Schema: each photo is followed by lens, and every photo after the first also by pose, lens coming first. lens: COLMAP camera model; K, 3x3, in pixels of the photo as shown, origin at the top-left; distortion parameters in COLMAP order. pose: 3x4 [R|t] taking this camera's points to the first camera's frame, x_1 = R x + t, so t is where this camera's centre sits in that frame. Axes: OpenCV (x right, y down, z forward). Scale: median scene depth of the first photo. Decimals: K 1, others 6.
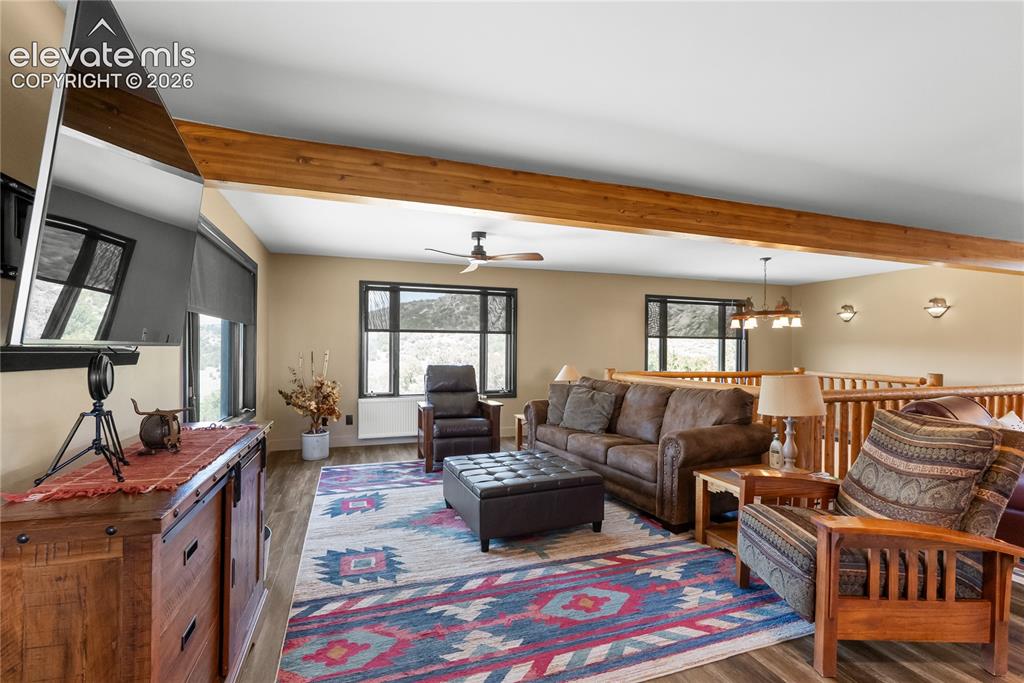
lens RADIAL K [[456.0, 0, 512.0], [0, 456.0, 341.5], [0, 0, 1]] dist [-0.000607, 0.000235]
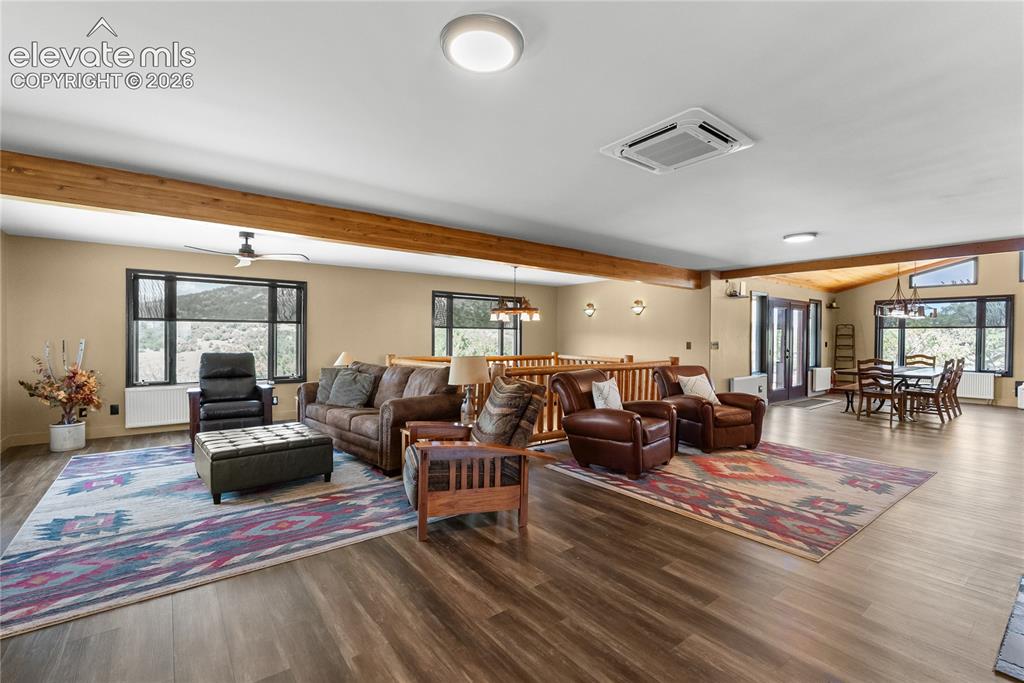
lens RADIAL K [[452.3, 0, 510.3], [0, 452.3, 335.6], [0, 0, 1]] dist [-0.000101, -0.000084]
pose [[0.951400, 0.000504, 0.307957, 0.239859], [-0.004160, 0.999928, 0.011214, -0.004469], [-0.307930, -0.011950, 0.951334, -0.294481]]
